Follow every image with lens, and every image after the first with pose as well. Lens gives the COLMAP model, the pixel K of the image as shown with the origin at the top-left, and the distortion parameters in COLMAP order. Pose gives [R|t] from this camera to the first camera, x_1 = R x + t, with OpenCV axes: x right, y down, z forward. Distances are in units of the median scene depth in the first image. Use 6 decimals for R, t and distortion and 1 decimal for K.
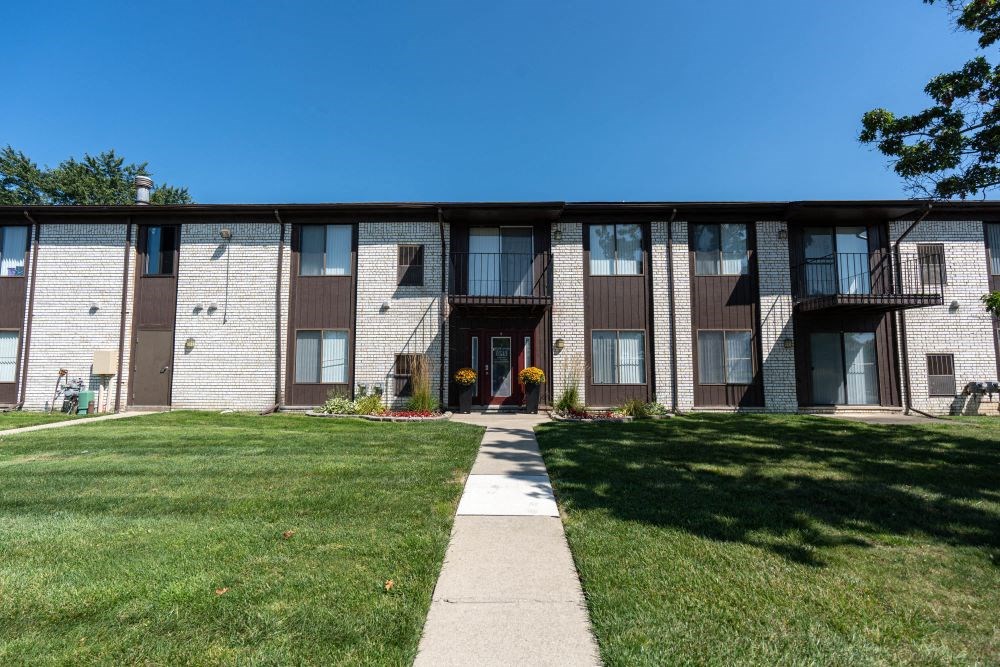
lens RADIAL K [[462.0, 0, 499.5], [0, 462.0, 335.2], [0, 0, 1]] dist [-0.002282, -0.007615]
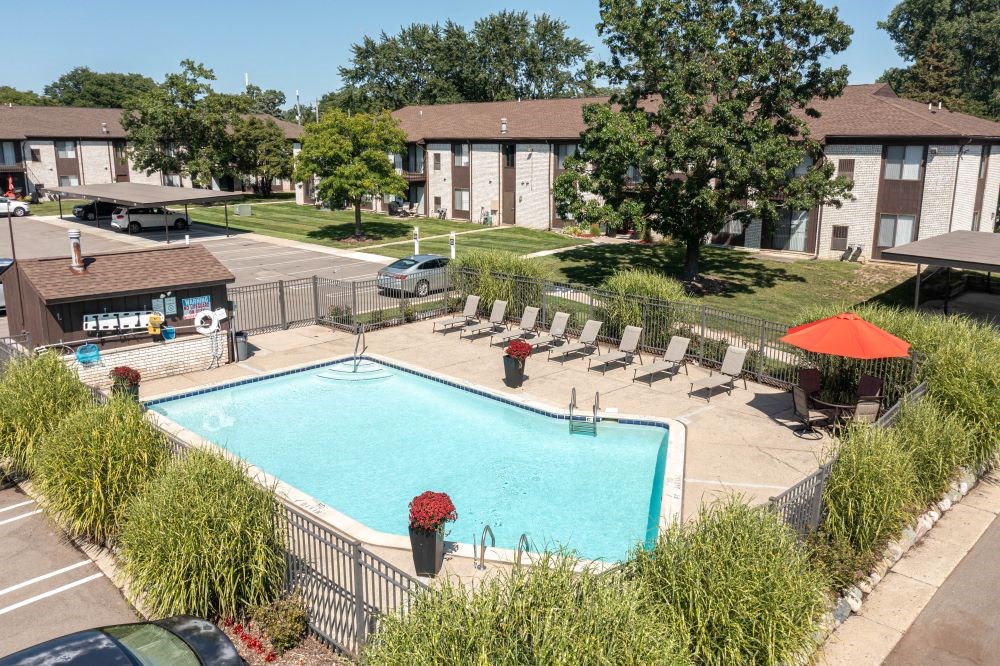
lens RADIAL K [[767.0, 0, 500.0], [0, 767.0, 333.0], [0, 0, 1]] dist [-0.004546, -0.000104]
pose [[0.714991, 0.164763, -0.679442, 2.031354], [0.052511, 0.956433, 0.287191, -0.454227], [0.697159, -0.241017, 0.675189, -1.886422]]
